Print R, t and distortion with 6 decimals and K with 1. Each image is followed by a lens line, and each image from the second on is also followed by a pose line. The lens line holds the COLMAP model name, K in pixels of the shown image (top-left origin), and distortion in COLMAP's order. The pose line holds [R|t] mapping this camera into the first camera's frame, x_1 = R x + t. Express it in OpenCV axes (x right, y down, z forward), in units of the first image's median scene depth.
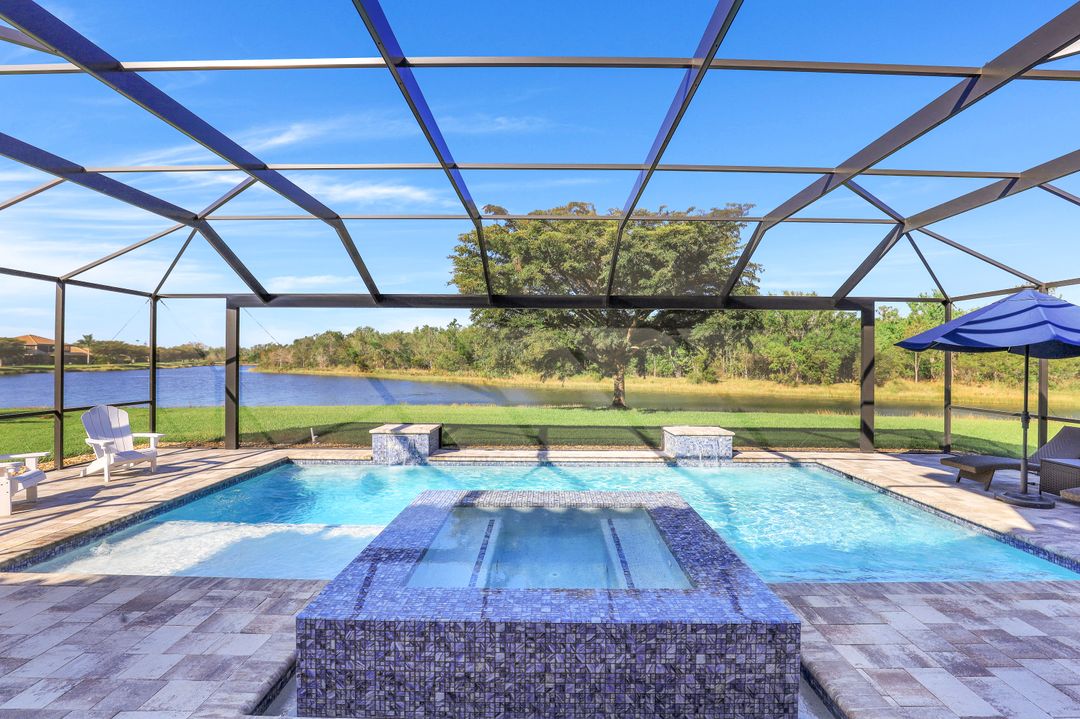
lens RADIAL K [[507.2, 0, 546.0], [0, 507.2, 357.8], [0, 0, 1]] dist [-0.028988, 0.001058]
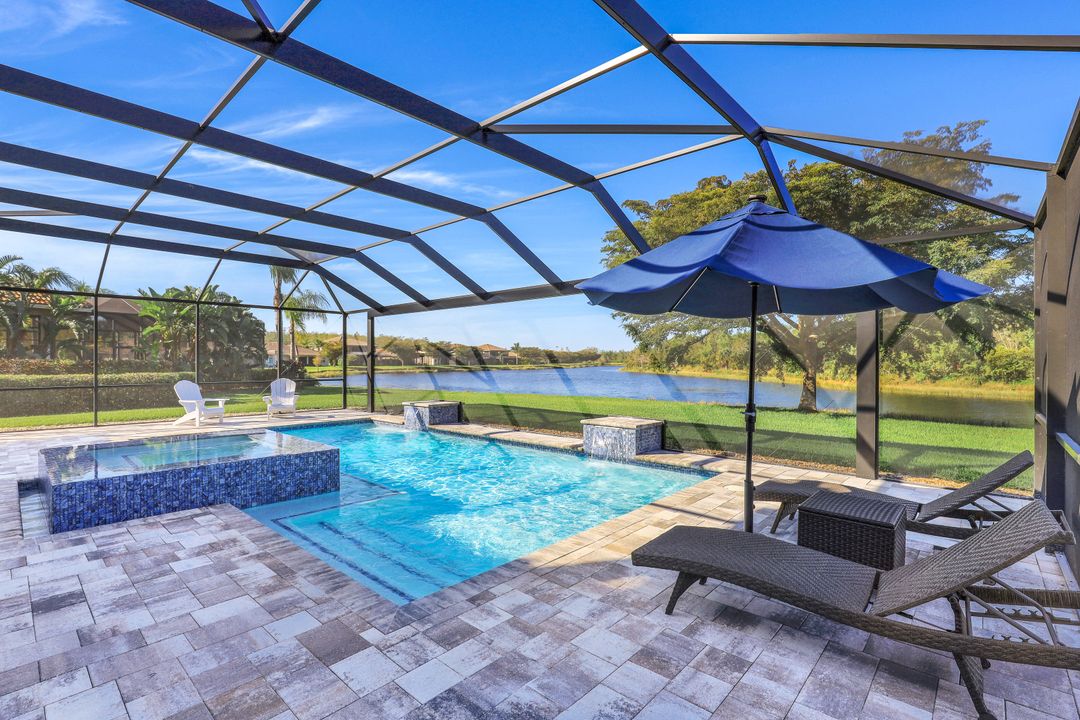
lens RADIAL K [[503.0, 0, 549.7], [0, 503.0, 358.6], [0, 0, 1]] dist [-0.026397, 0.000215]
pose [[0.753412, -0.006351, -0.657518, 0.458443], [0.005248, 0.999980, -0.003645, 0.018478], [0.657528, -0.000705, 0.753430, 0.137616]]
